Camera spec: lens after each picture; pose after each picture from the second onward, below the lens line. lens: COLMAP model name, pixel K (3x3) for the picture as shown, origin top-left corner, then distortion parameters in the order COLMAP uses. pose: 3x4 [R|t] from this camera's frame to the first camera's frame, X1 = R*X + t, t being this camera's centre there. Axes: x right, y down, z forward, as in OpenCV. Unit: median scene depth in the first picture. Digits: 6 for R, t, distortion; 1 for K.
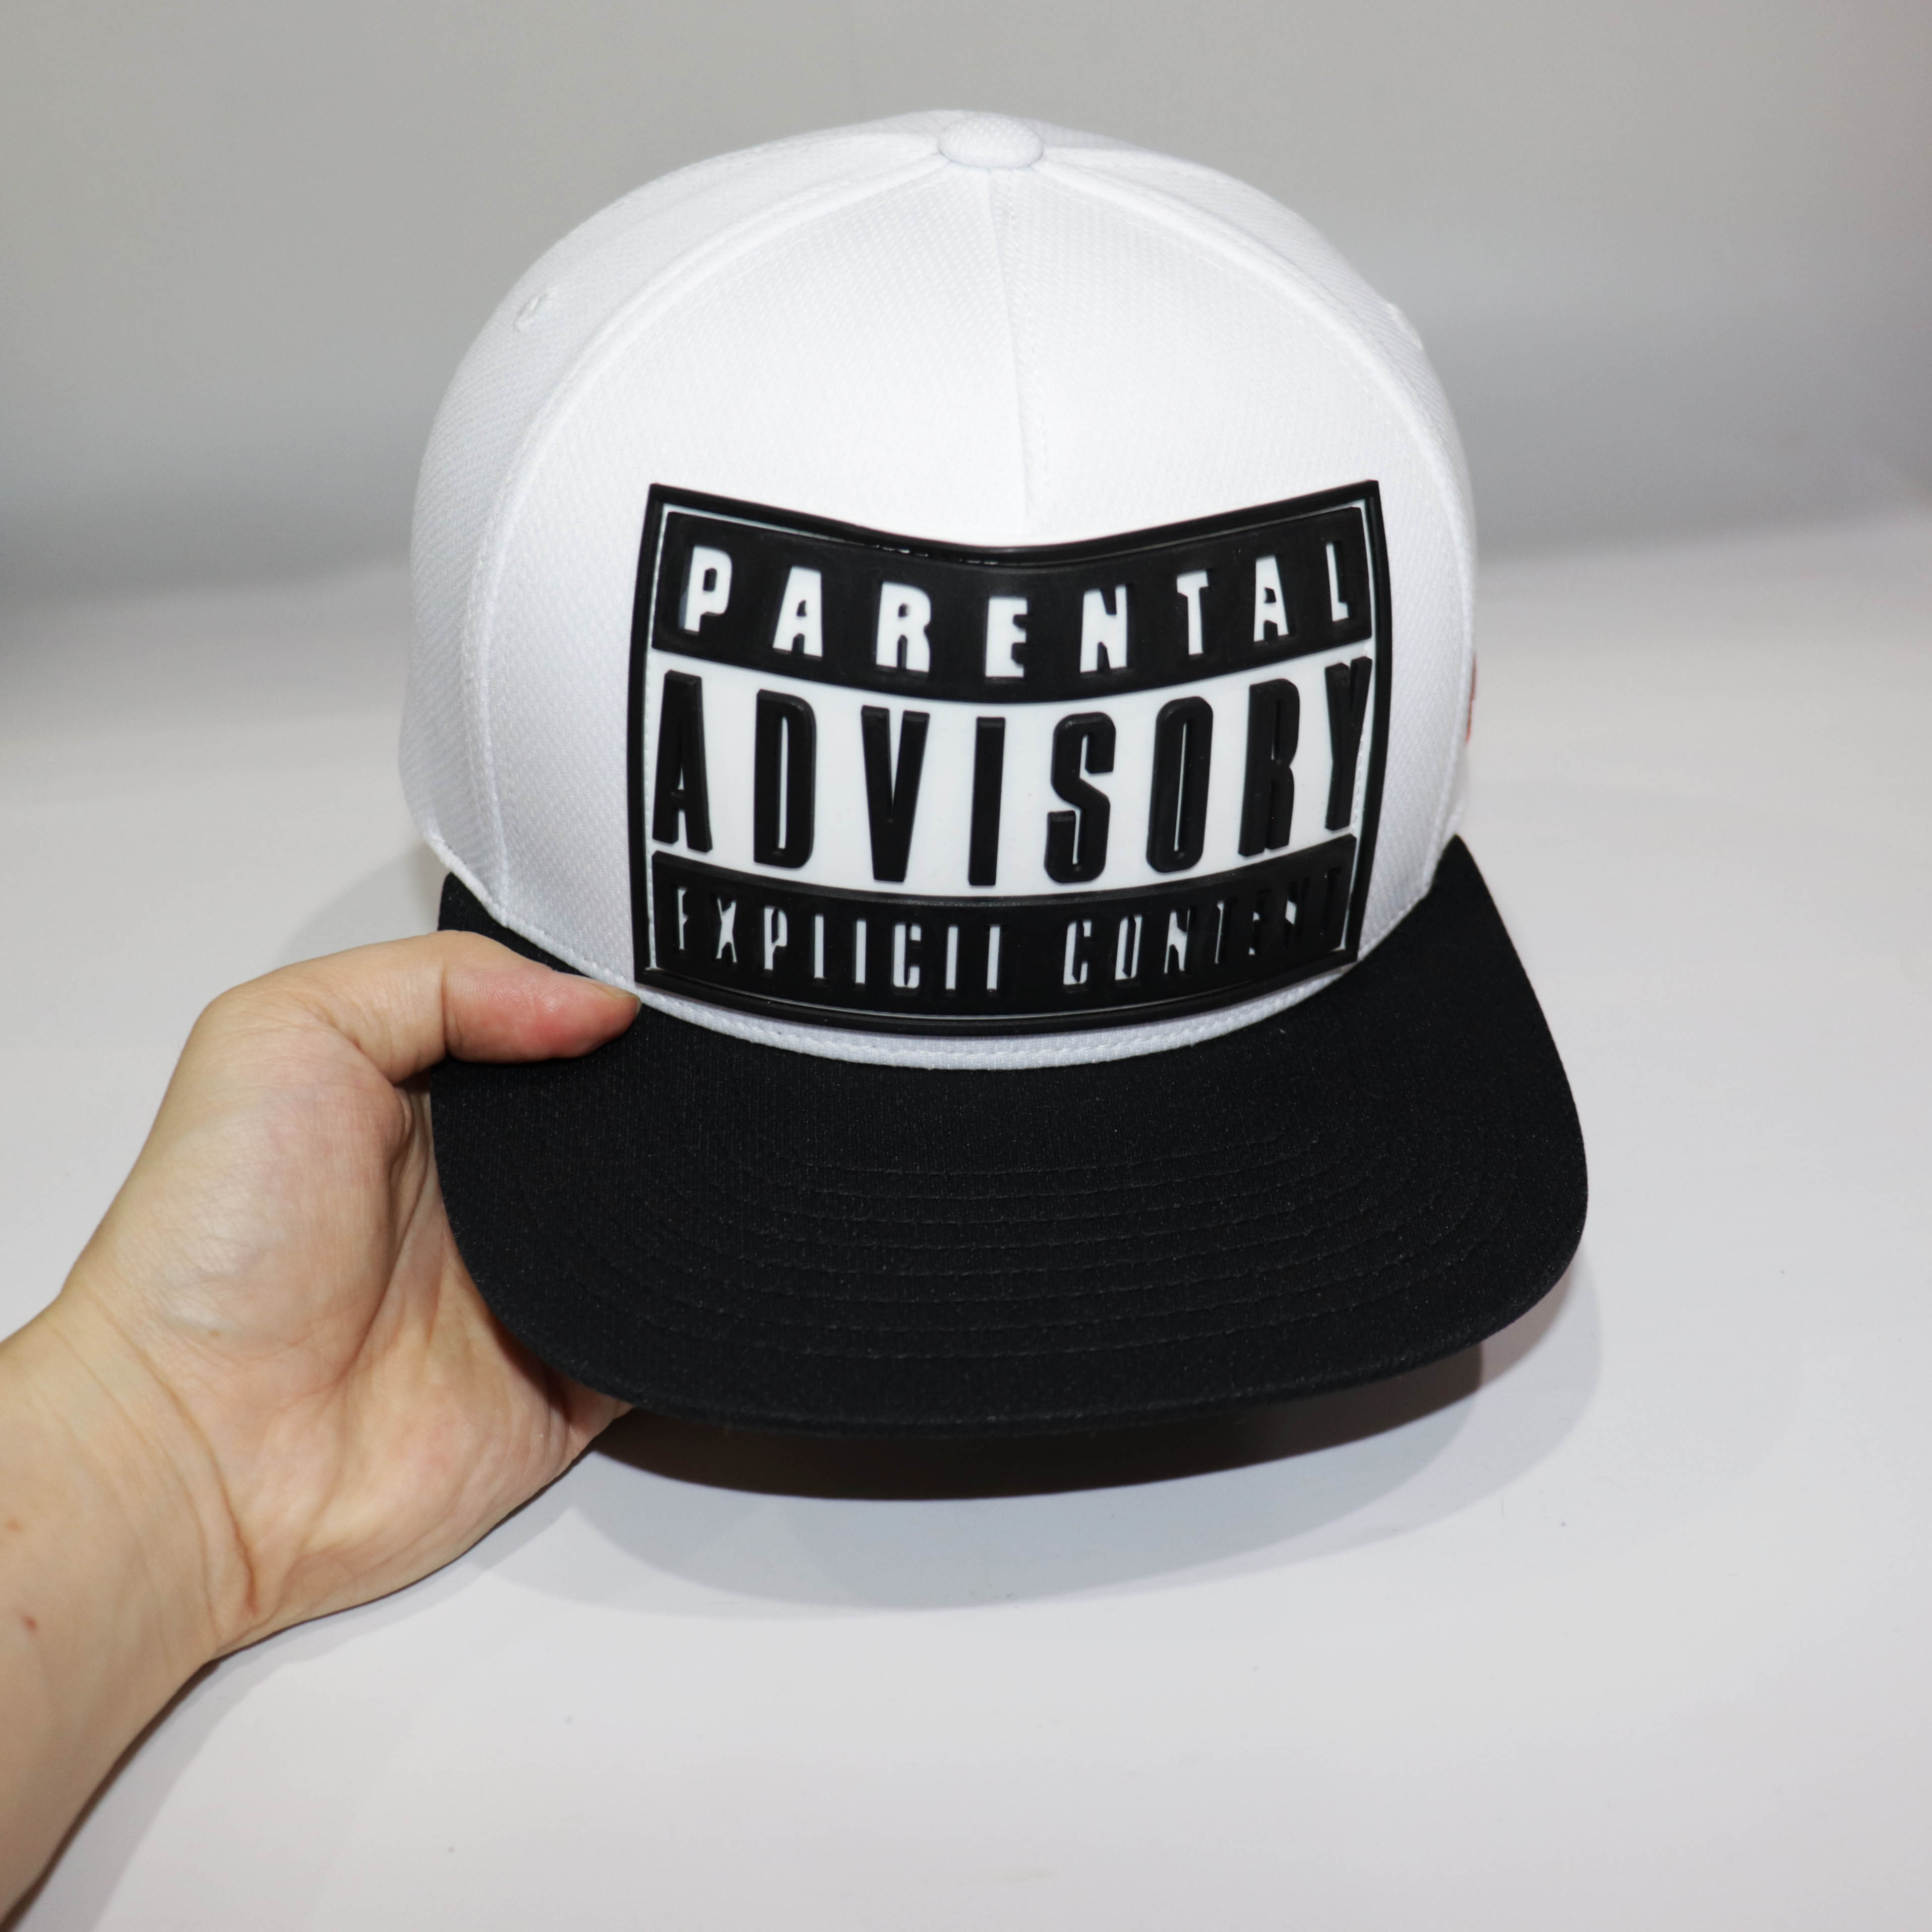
lens RADIAL K [[2829.5, 0, 966.0], [0, 2829.5, 966.0], [0, 0, 1]] dist [-0.154524, -0.006828]
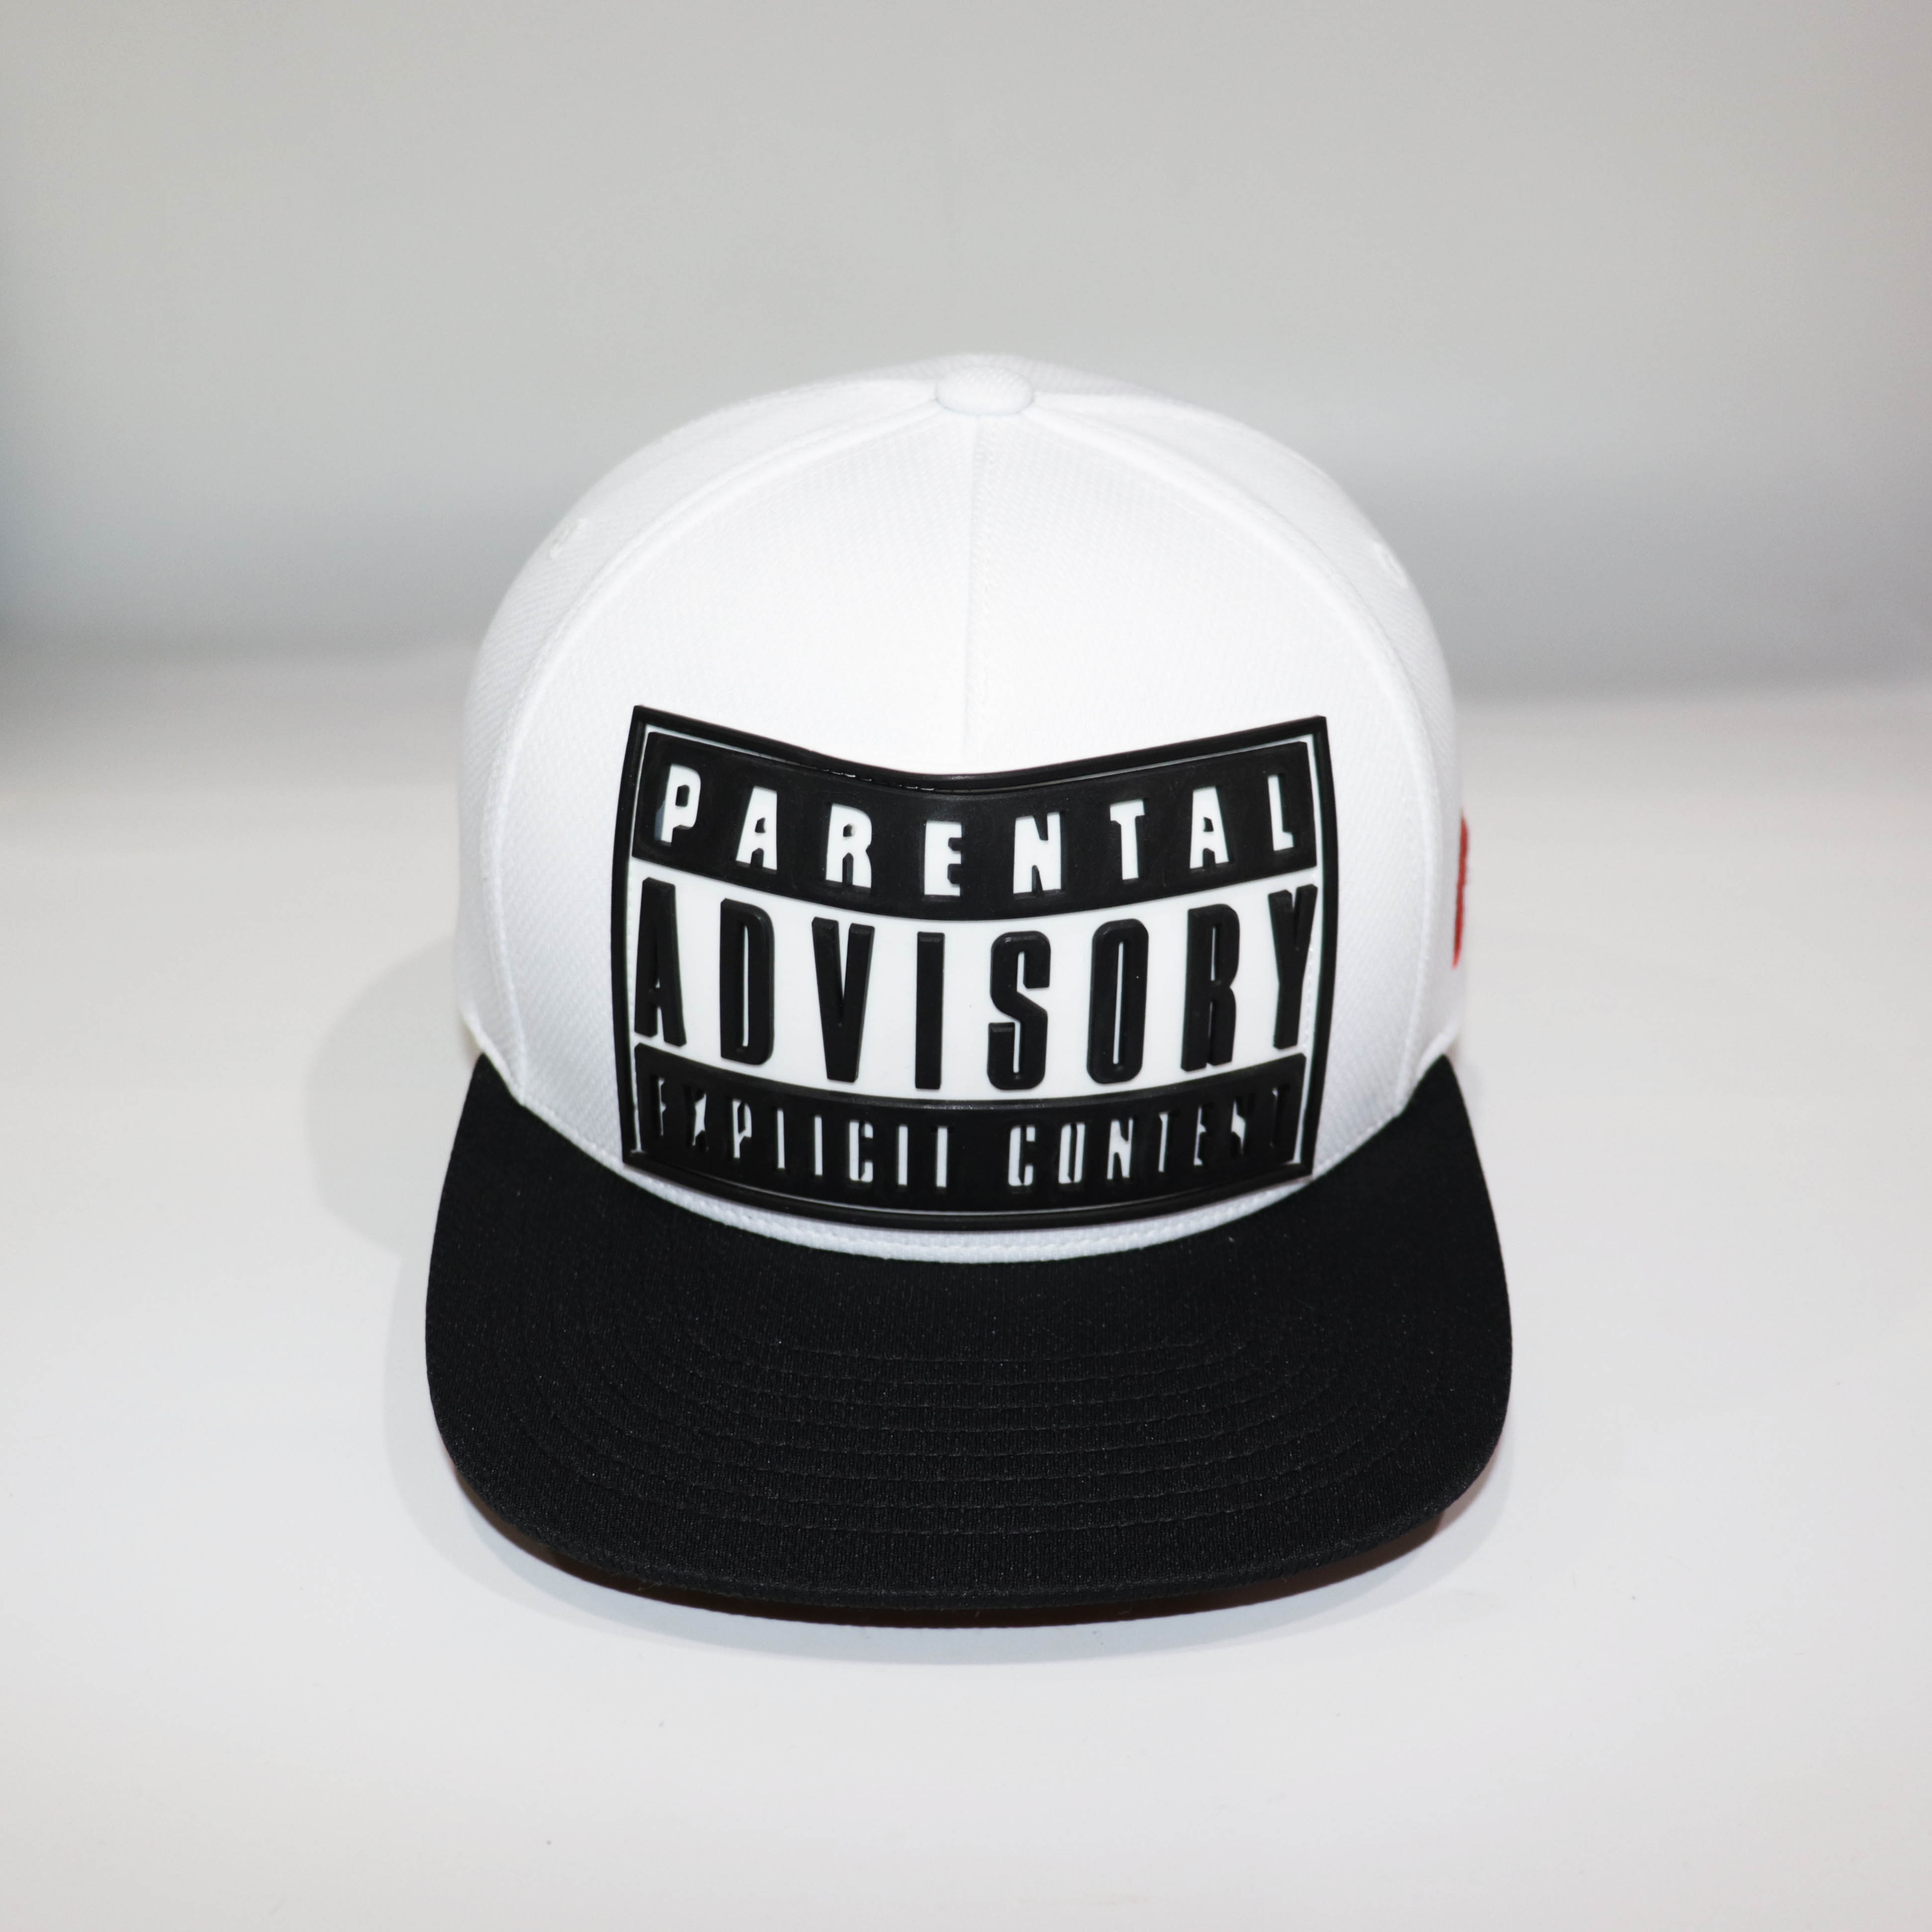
lens RADIAL K [[2829.5, 0, 966.0], [0, 2829.5, 966.0], [0, 0, 1]] dist [-0.154524, -0.006828]
pose [[0.988992, 0.036950, -0.143284, 0.168097], [-0.045296, 0.997434, -0.055432, -0.016046], [0.140868, 0.061312, 0.988128, -0.050492]]
